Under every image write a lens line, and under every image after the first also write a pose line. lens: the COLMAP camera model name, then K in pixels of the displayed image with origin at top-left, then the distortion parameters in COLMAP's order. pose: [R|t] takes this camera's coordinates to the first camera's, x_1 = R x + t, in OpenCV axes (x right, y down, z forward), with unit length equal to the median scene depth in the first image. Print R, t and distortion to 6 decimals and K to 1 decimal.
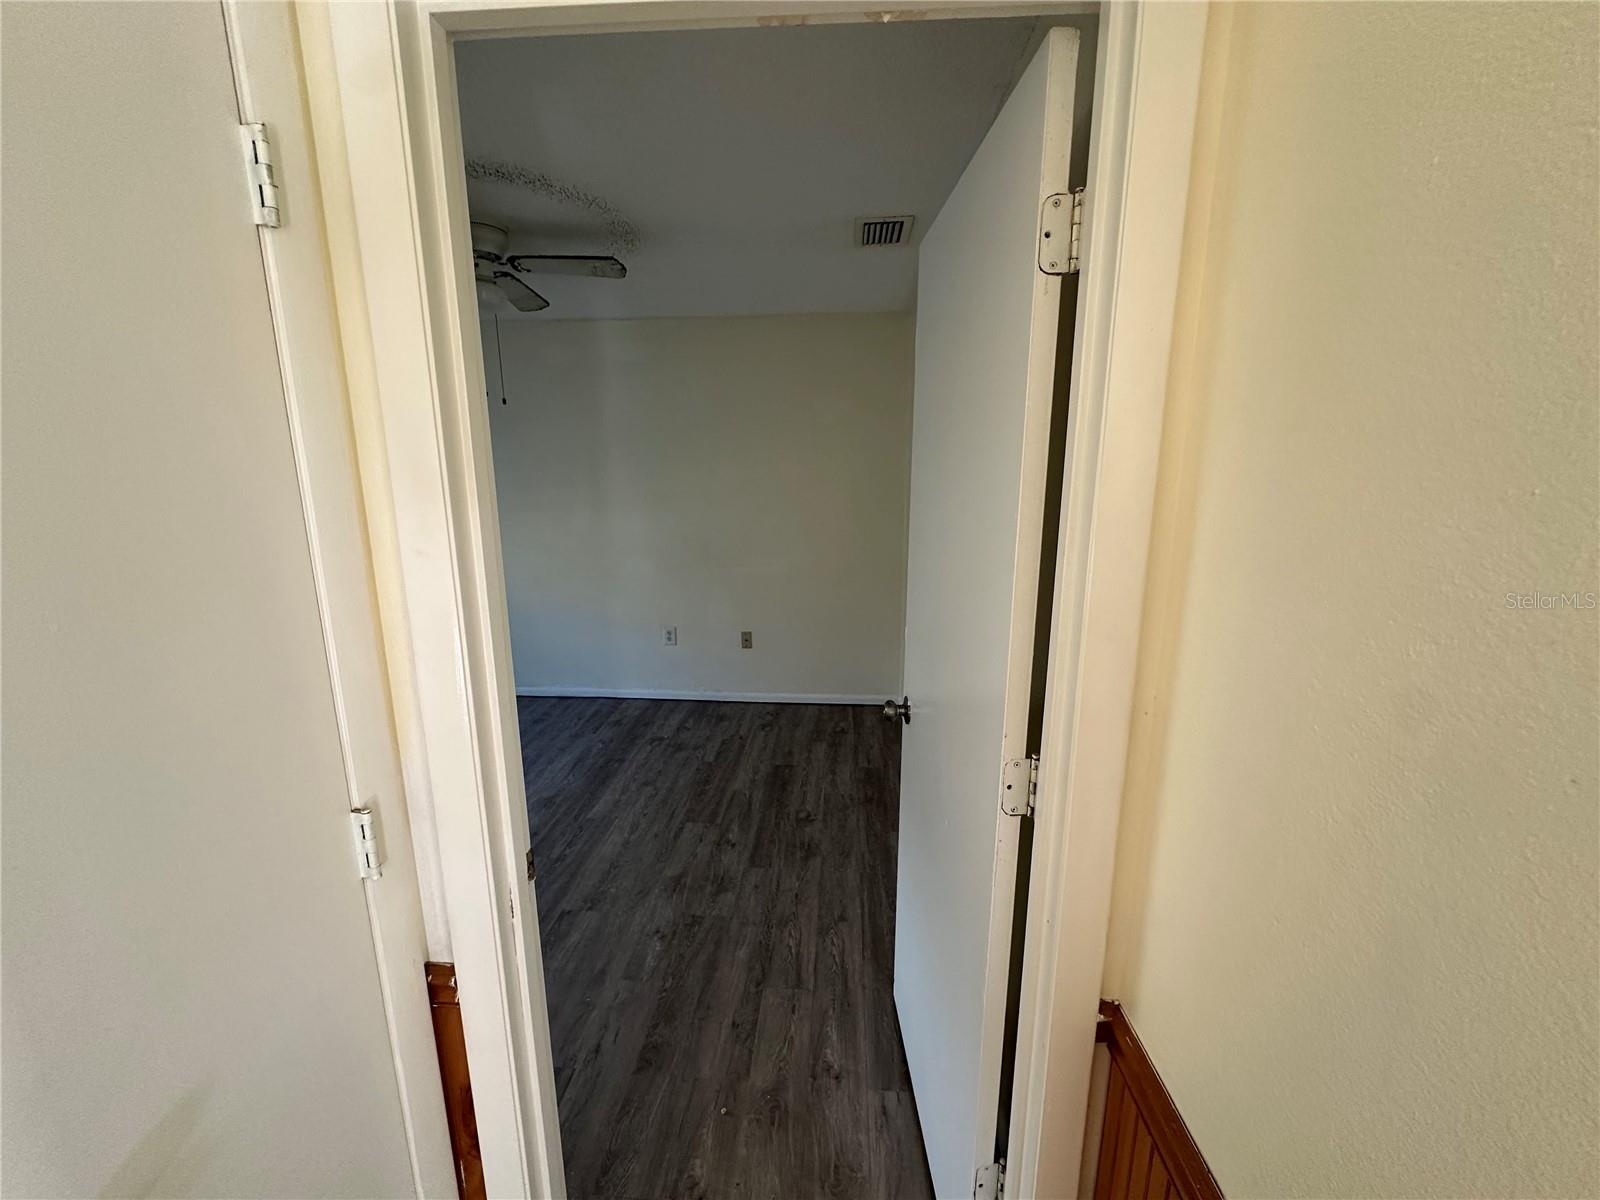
lens RADIAL K [[650.2, 0, 796.7], [0, 650.2, 607.1], [0, 0, 1]] dist [-0.003823, 0.000502]
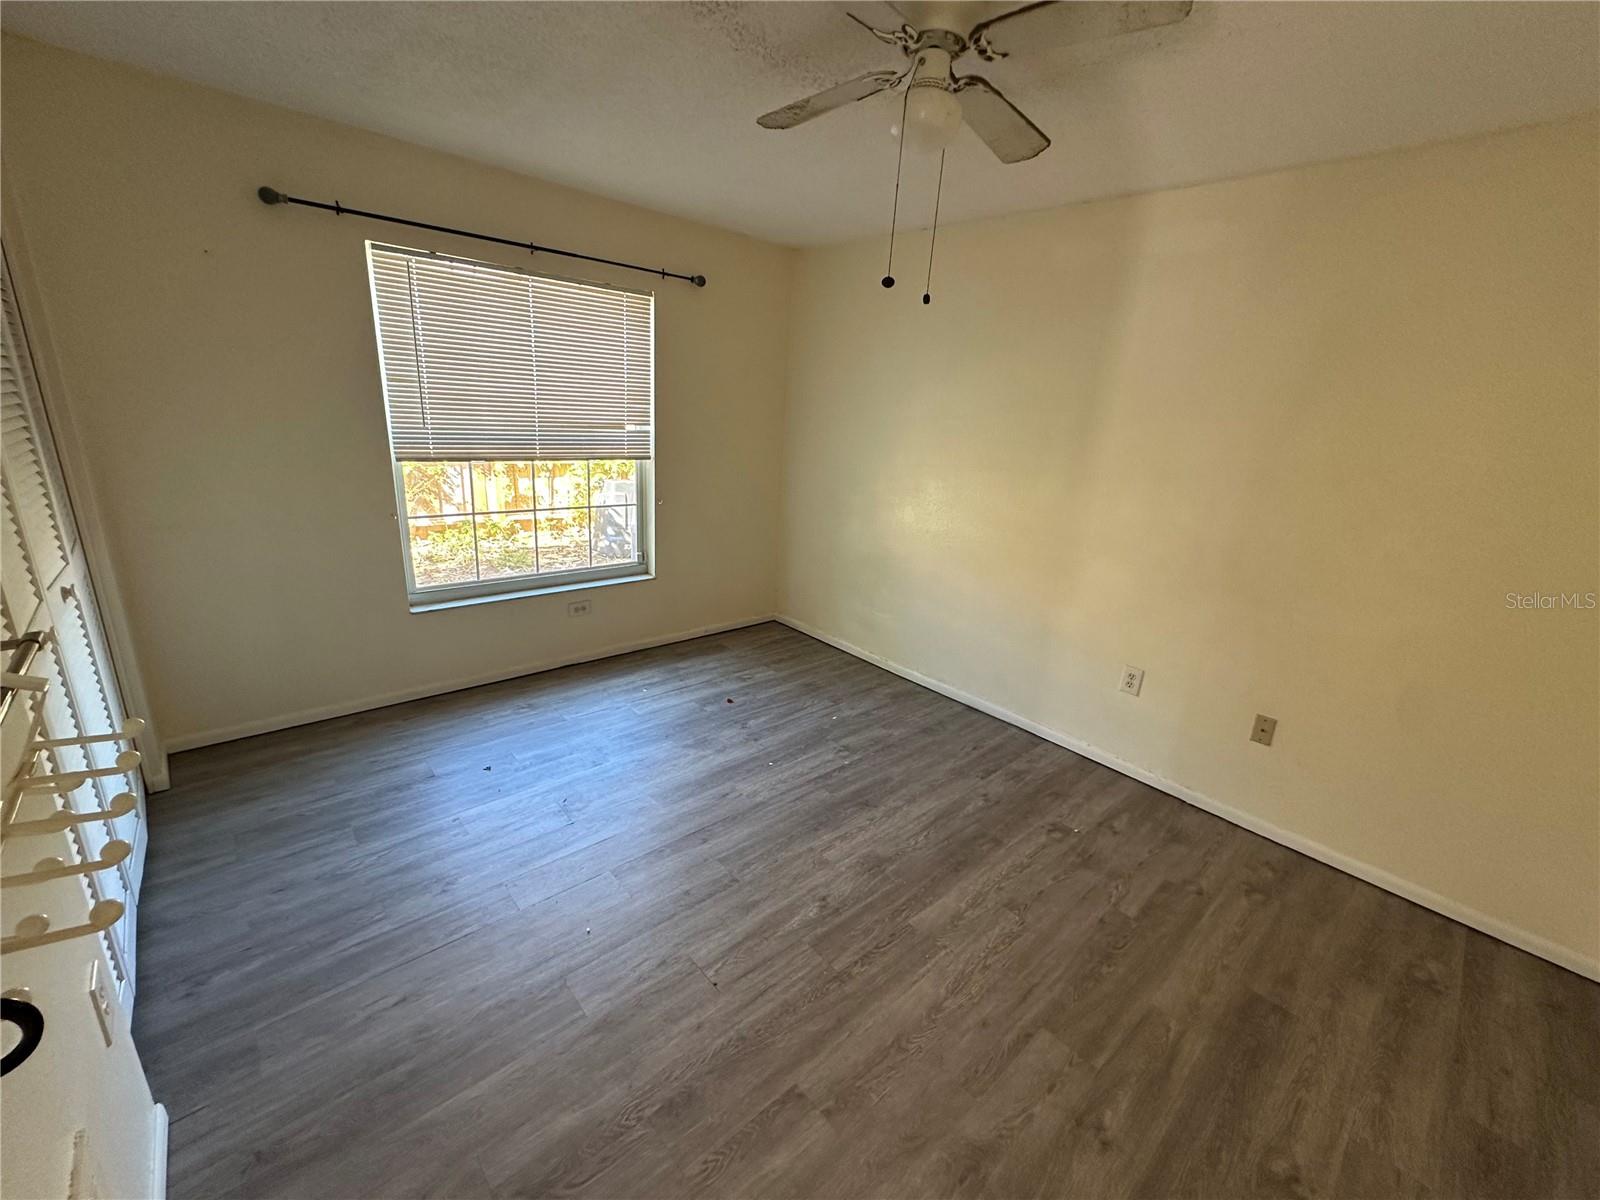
lens RADIAL K [[650.2, 0, 799.2], [0, 650.2, 603.5], [0, 0, 1]] dist [-0.003823, 0.000502]
pose [[0.722933, 0.253936, -0.642560, -0.038893], [-0.216306, 0.966442, 0.138570, -0.063681], [0.656185, 0.038813, 0.753601, 0.321300]]
